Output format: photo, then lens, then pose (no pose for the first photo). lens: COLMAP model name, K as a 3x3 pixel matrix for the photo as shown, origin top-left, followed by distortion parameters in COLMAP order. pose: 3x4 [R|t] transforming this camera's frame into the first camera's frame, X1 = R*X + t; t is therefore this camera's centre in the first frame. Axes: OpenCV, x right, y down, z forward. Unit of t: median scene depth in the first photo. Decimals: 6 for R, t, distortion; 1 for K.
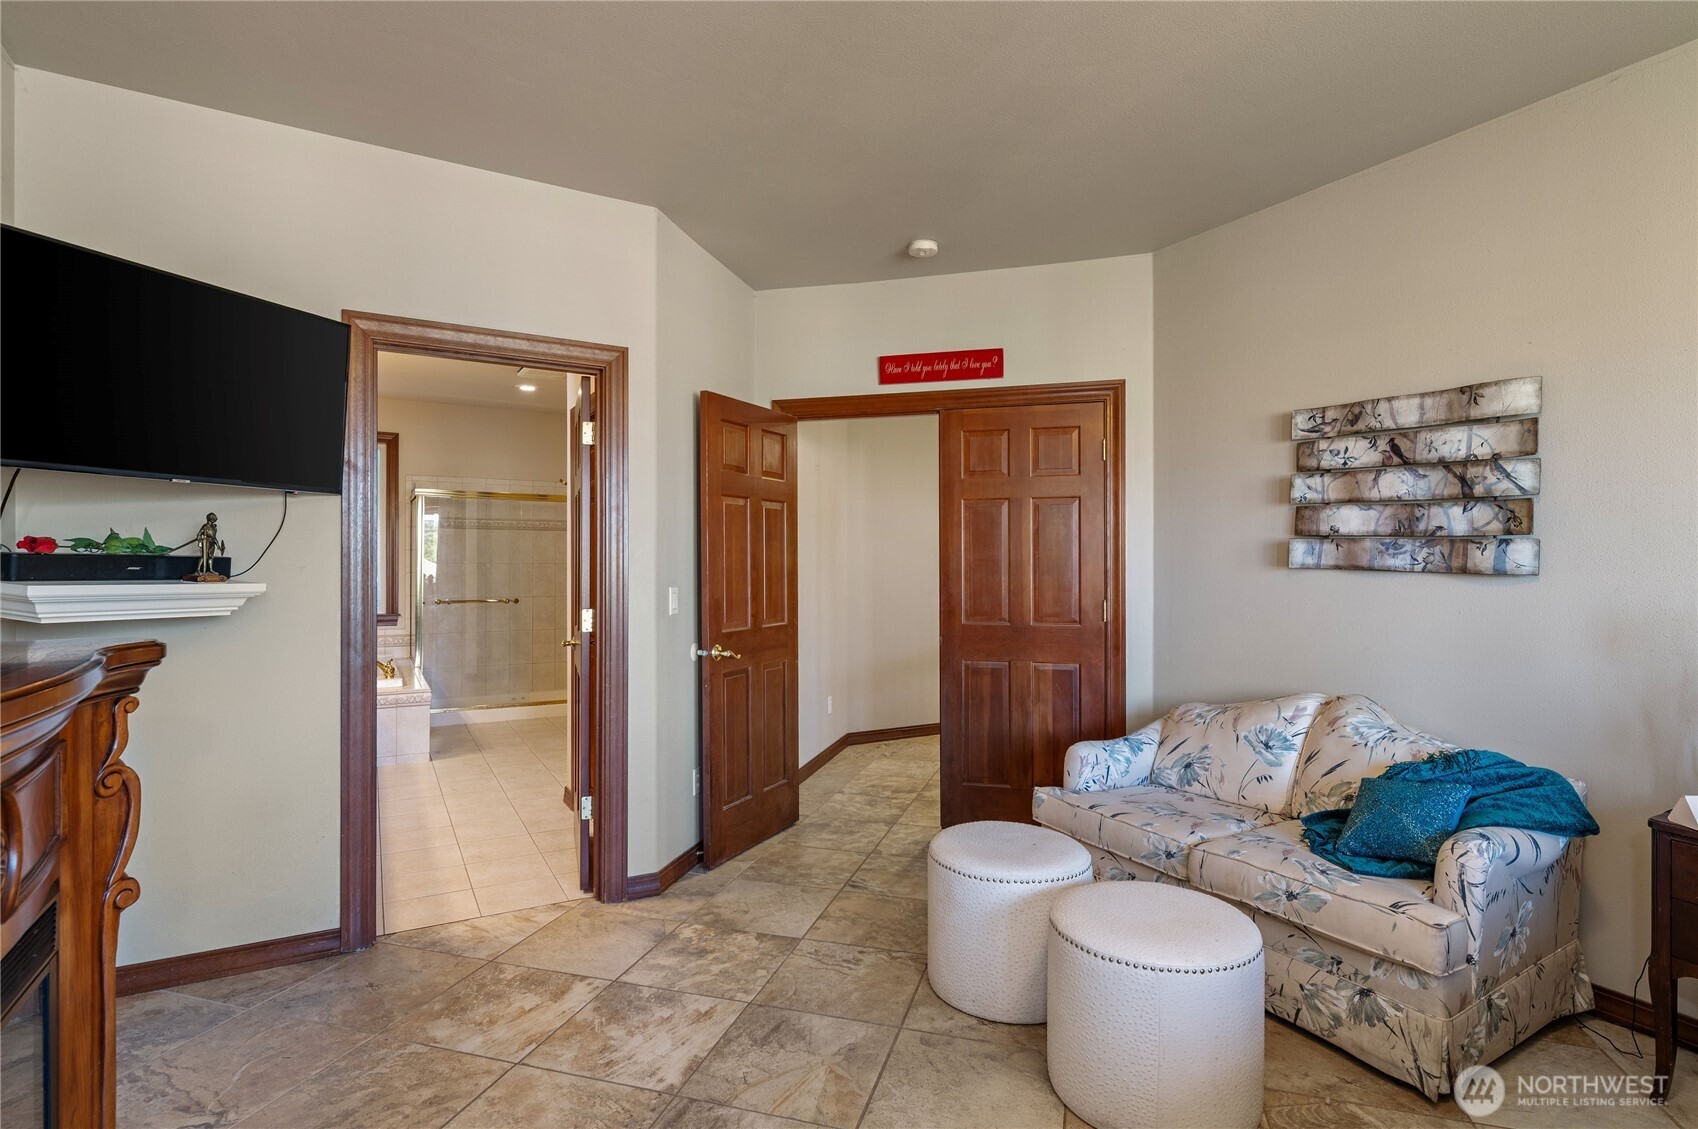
lens RADIAL K [[829.2, 0, 851.3], [0, 829.2, 571.5], [0, 0, 1]] dist [0.000904, -0.000008]
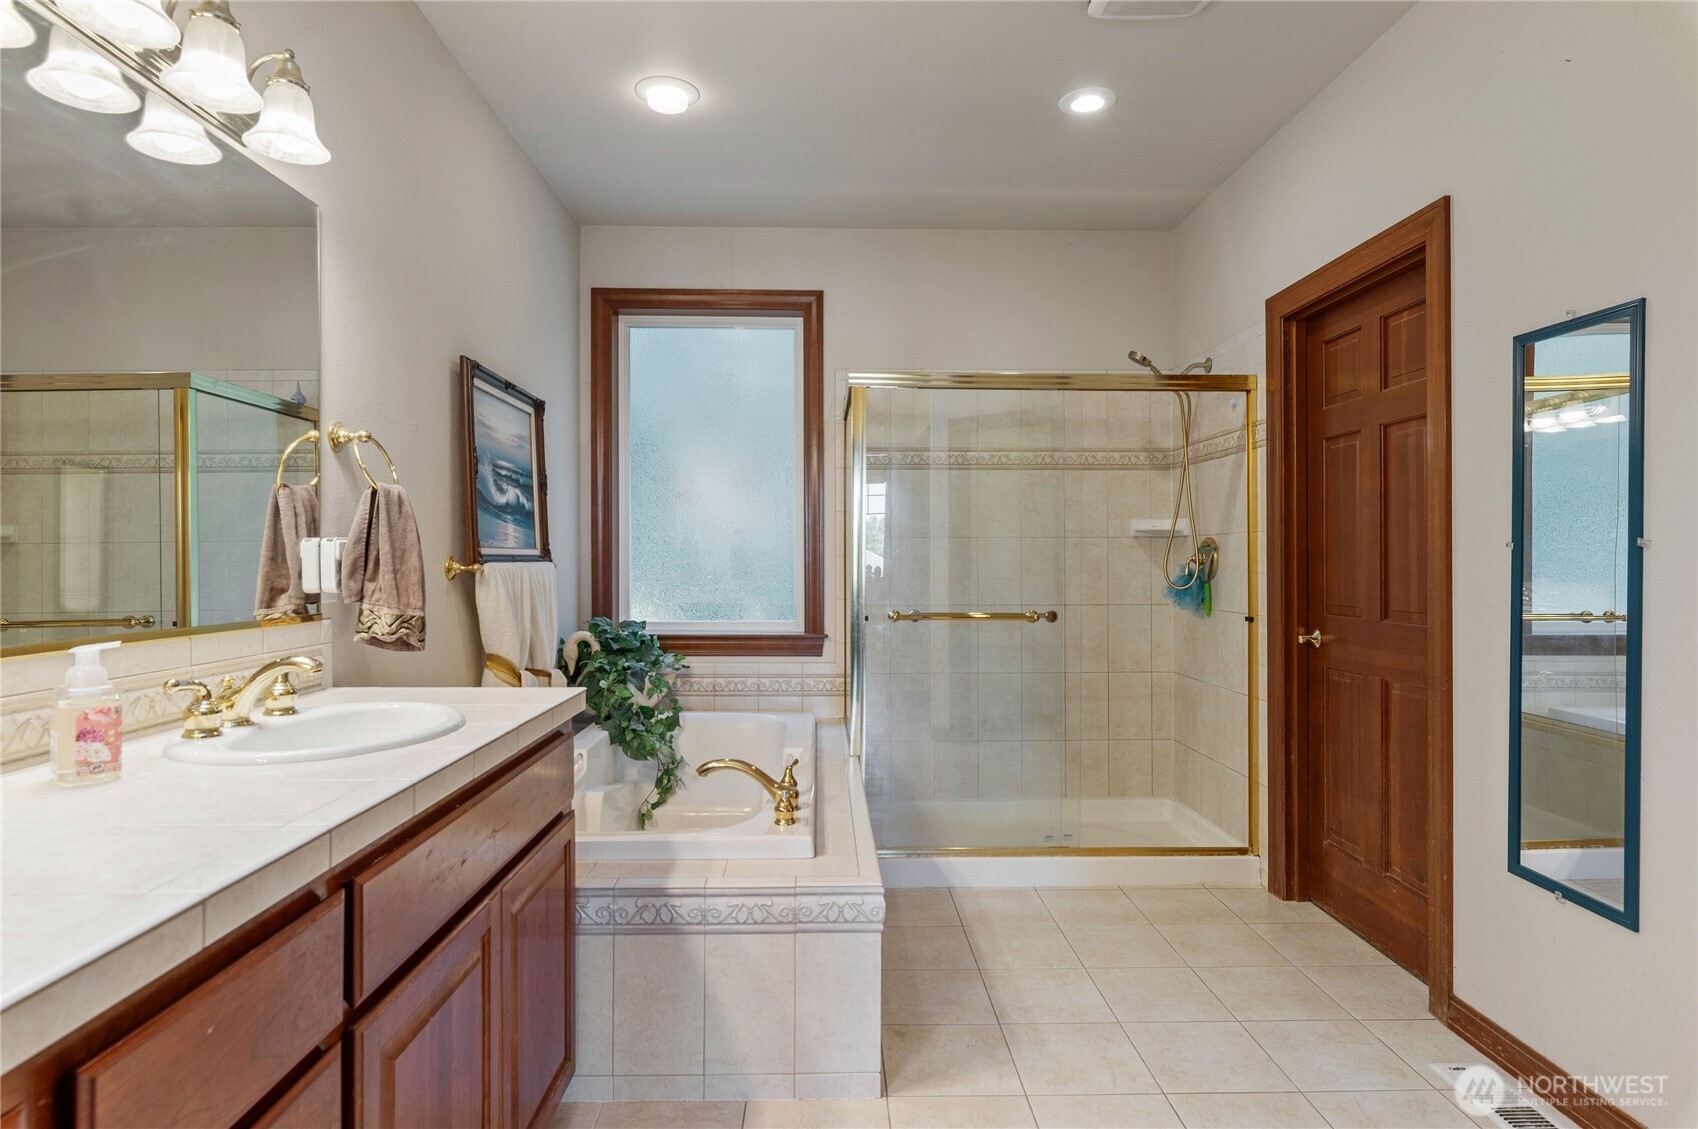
lens RADIAL K [[909.1, 0, 849.0], [0, 909.1, 564.5], [0, 0, 1]] dist [0.000737, -0.000467]
pose [[0.880463, -0.004194, -0.474097, -0.257027], [-0.002019, 0.999919, -0.012595, 0.013319], [0.474111, 0.012047, 0.880383, 0.497480]]
